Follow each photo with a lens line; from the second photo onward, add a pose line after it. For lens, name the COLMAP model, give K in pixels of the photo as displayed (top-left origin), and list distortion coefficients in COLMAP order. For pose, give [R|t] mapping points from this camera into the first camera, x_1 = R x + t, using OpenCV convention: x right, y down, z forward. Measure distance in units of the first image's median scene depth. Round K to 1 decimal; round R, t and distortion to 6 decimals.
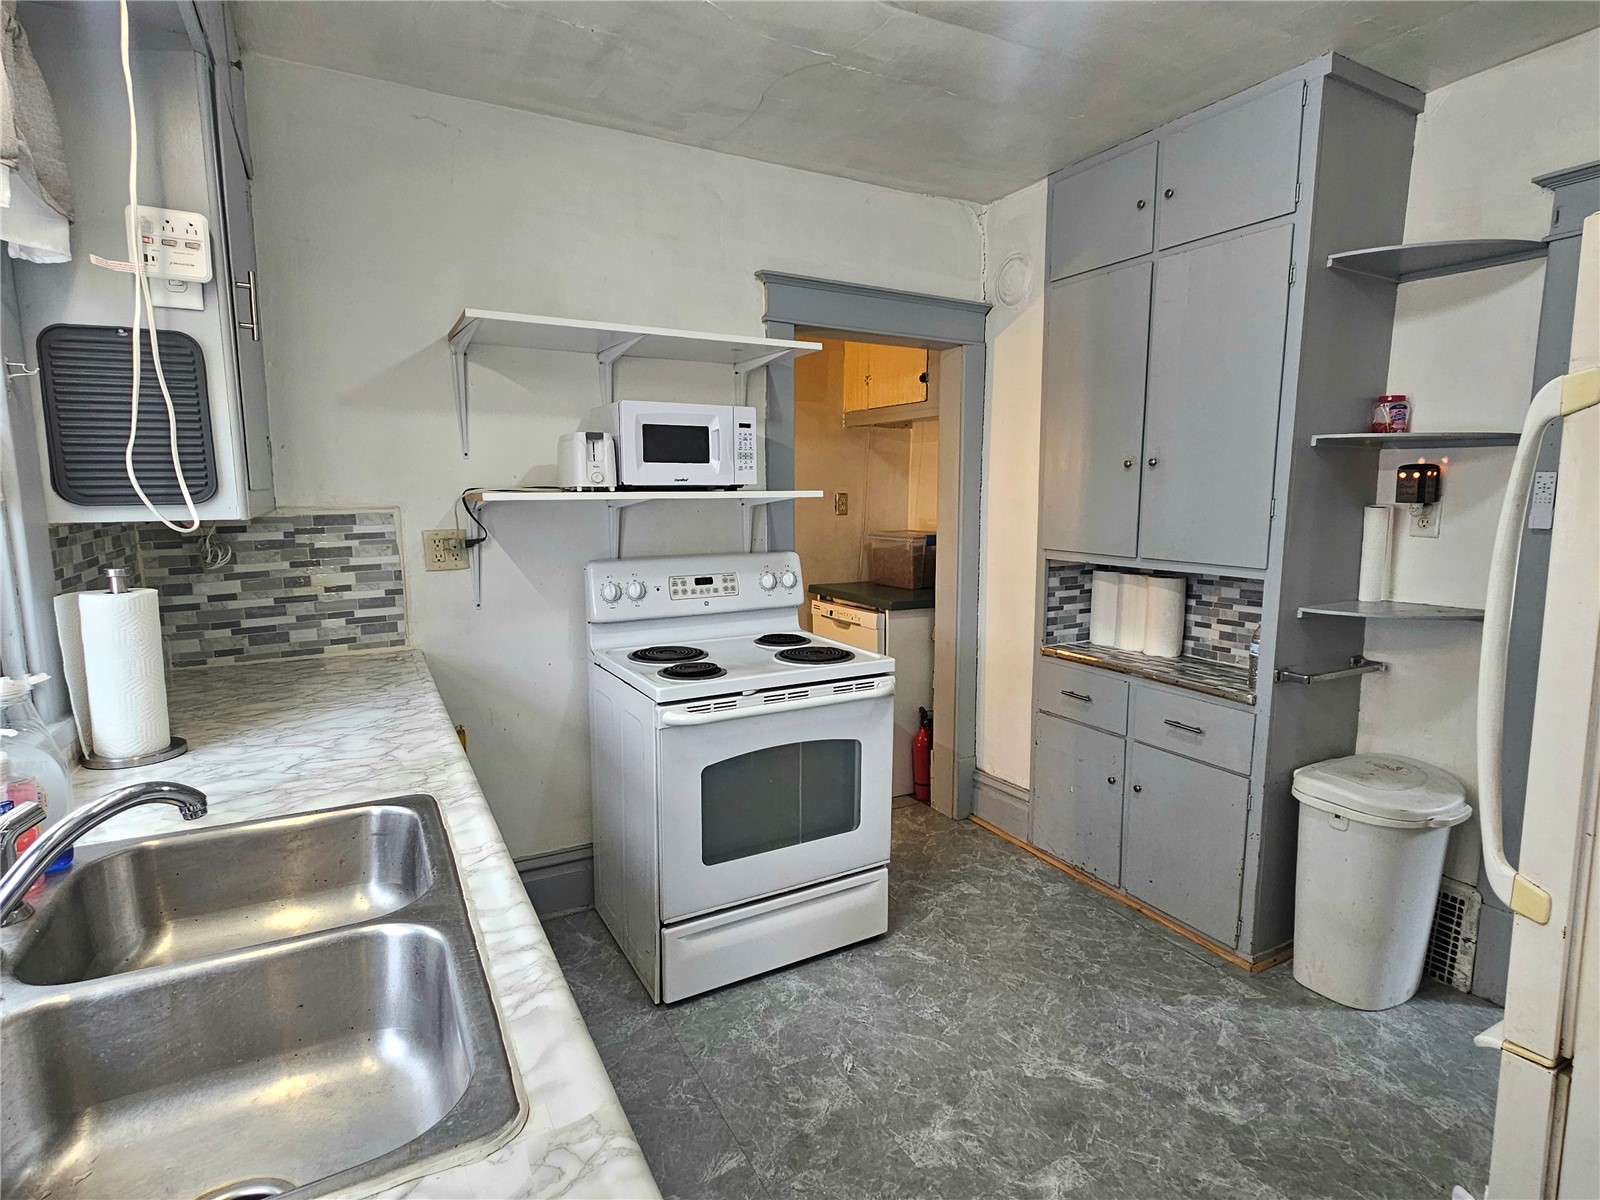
lens RADIAL K [[835.7, 0, 801.0], [0, 835.7, 596.4], [0, 0, 1]] dist [-0.002448, 0.000709]
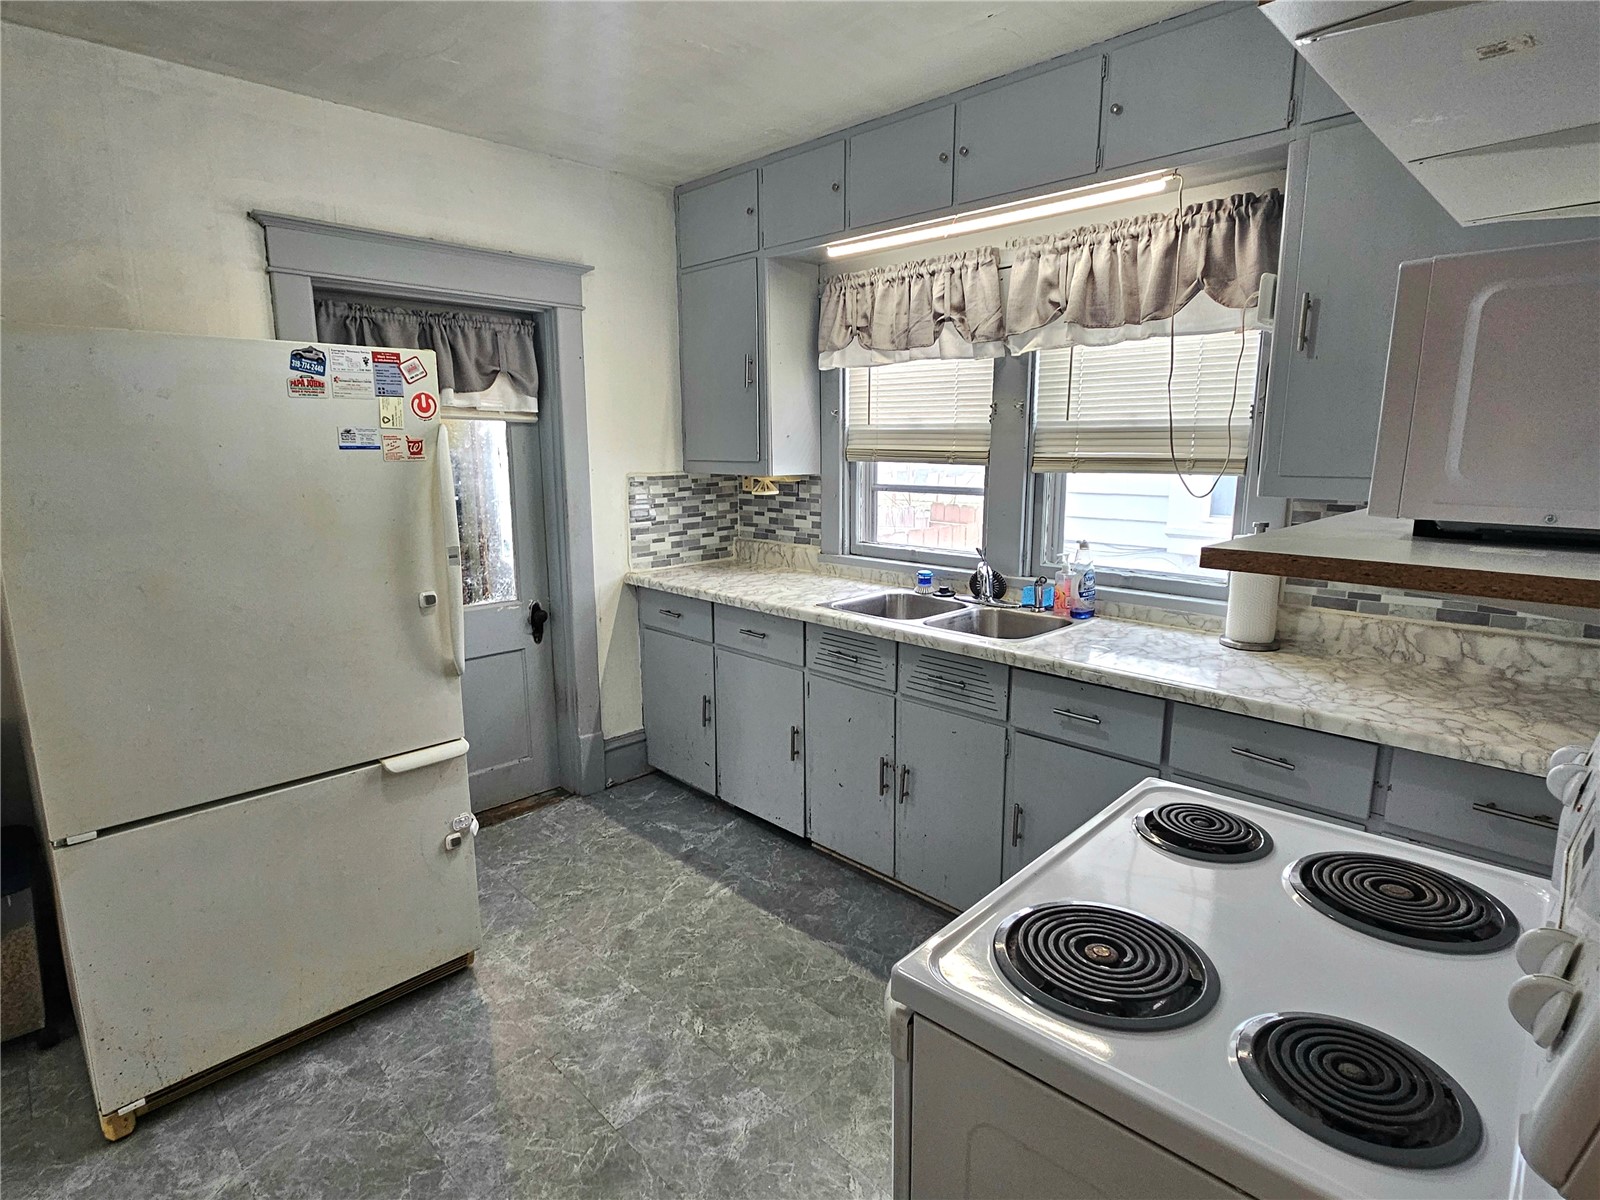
lens RADIAL K [[835.7, 0, 806.0], [0, 835.7, 597.6], [0, 0, 1]] dist [-0.002448, 0.000709]
pose [[-0.957918, 0.058396, -0.281041, 0.261598], [-0.031140, 0.952168, 0.303985, -0.213390], [0.285349, 0.299944, -0.910280, 1.362666]]
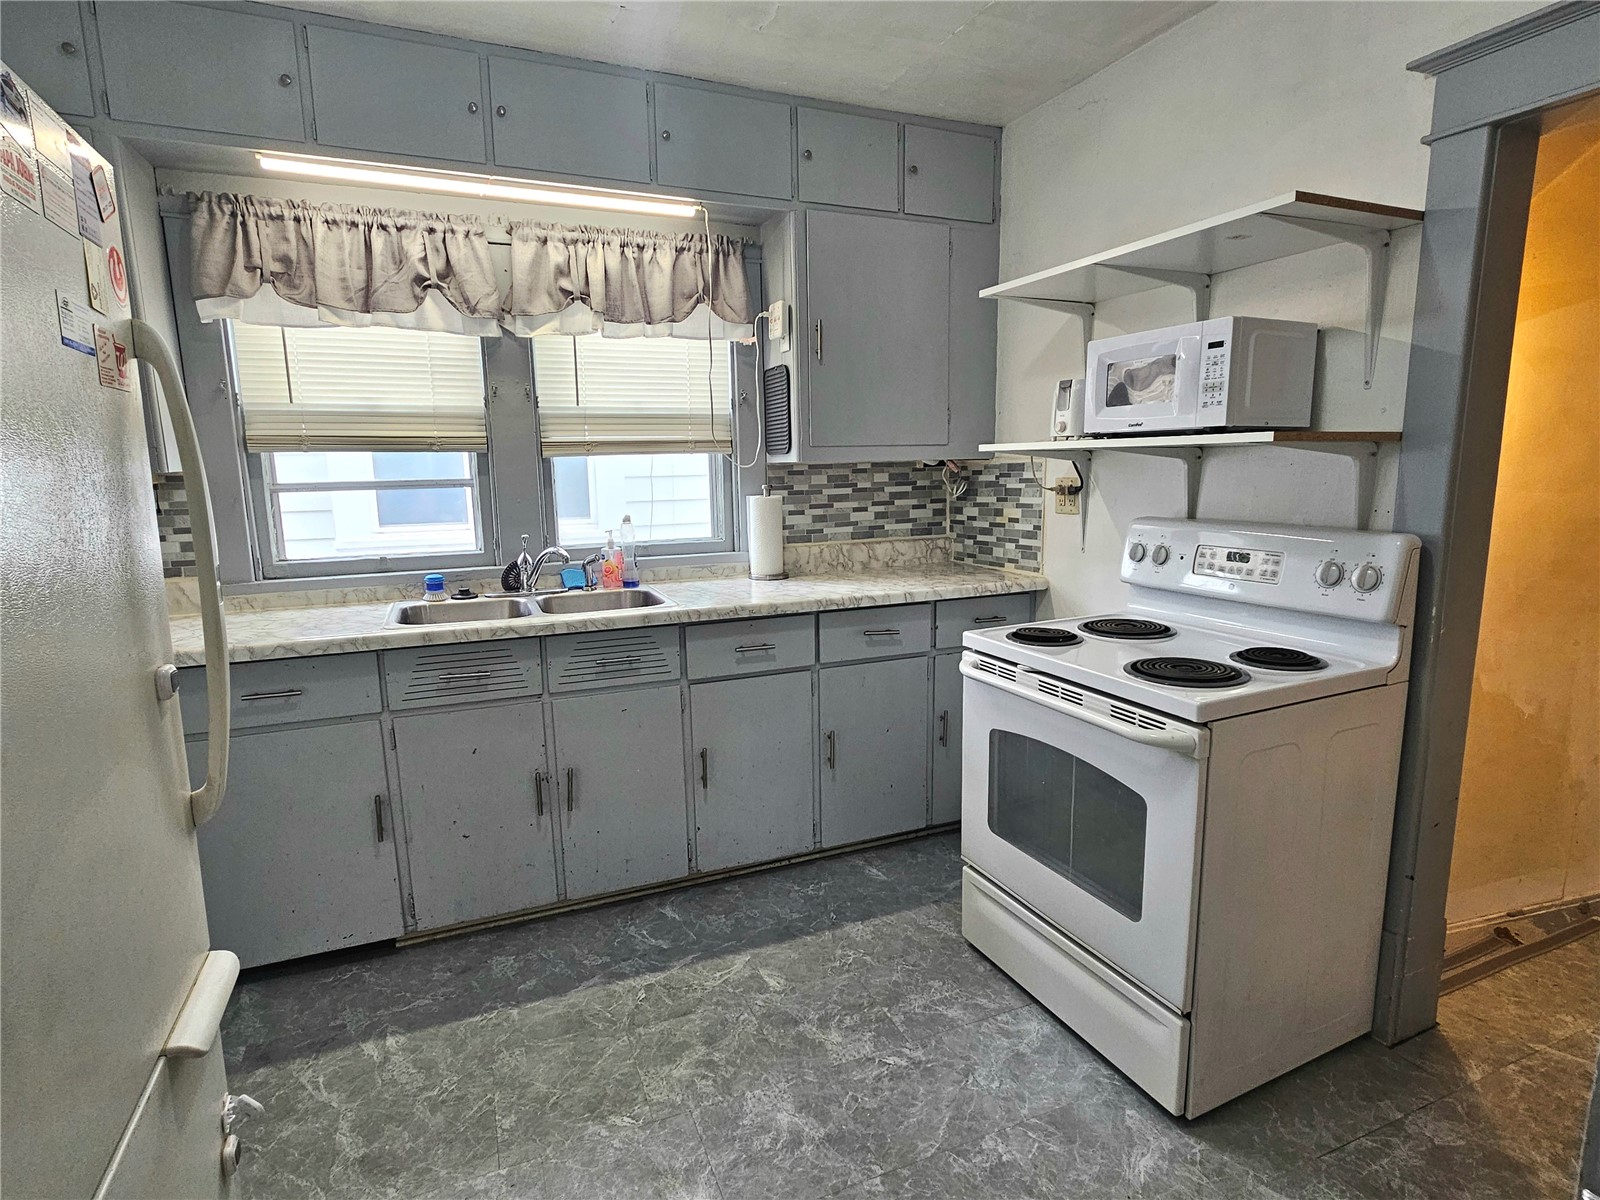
lens RADIAL K [[835.7, 0, 805.9], [0, 835.7, 597.3], [0, 0, 1]] dist [-0.002448, 0.000709]
pose [[-0.092719, 0.164238, -0.982053, 0.778943], [-0.111085, 0.978438, 0.174122, -0.083001], [0.989476, 0.125236, -0.072475, 0.791424]]
